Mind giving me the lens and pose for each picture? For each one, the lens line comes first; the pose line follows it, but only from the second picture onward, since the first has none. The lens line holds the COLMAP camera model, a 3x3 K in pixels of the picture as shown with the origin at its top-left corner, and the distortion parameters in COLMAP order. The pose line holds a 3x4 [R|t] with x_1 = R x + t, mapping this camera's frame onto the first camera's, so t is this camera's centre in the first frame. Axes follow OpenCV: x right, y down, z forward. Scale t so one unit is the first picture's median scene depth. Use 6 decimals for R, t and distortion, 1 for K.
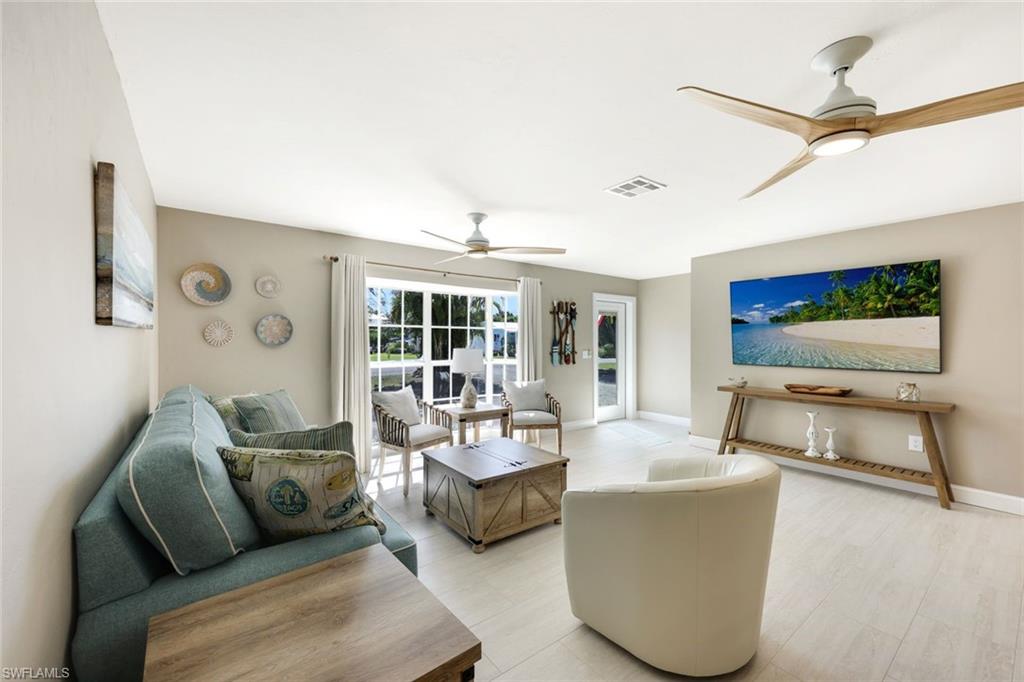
lens RADIAL K [[411.1, 0, 515.3], [0, 411.1, 333.3], [0, 0, 1]] dist [-0.028794, -0.000264]
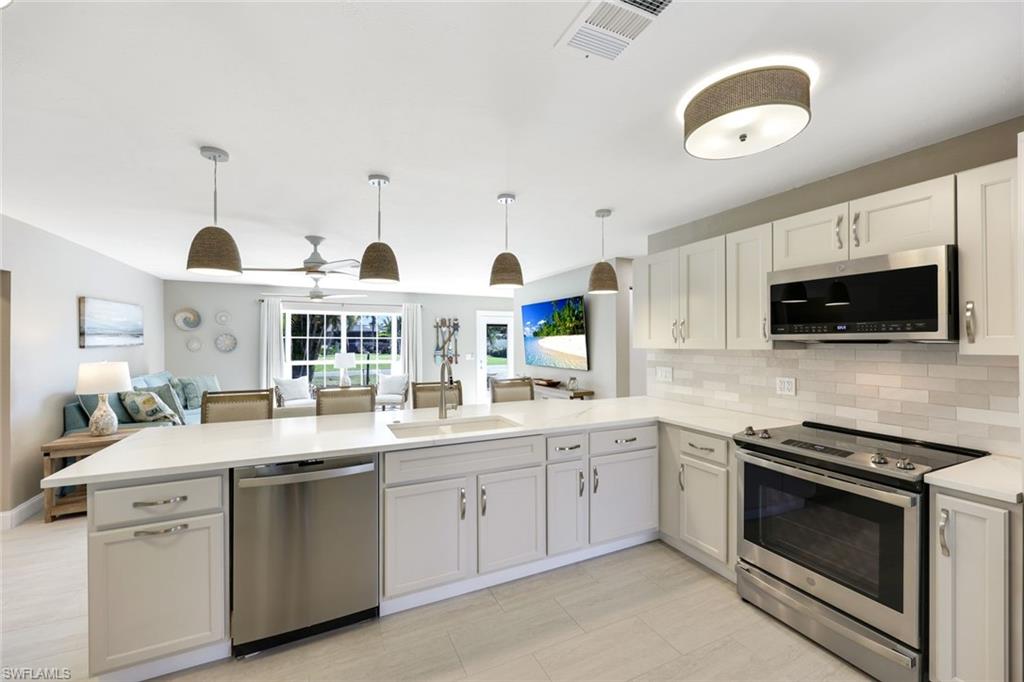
lens RADIAL K [[411.1, 0, 519.2], [0, 411.1, 345.9], [0, 0, 1]] dist [-0.028794, -0.000264]
pose [[0.970619, 0.002875, -0.240603, 0.929137], [0.004792, 0.999499, 0.031278, -0.036711], [0.240572, -0.031512, 0.970120, -0.366453]]
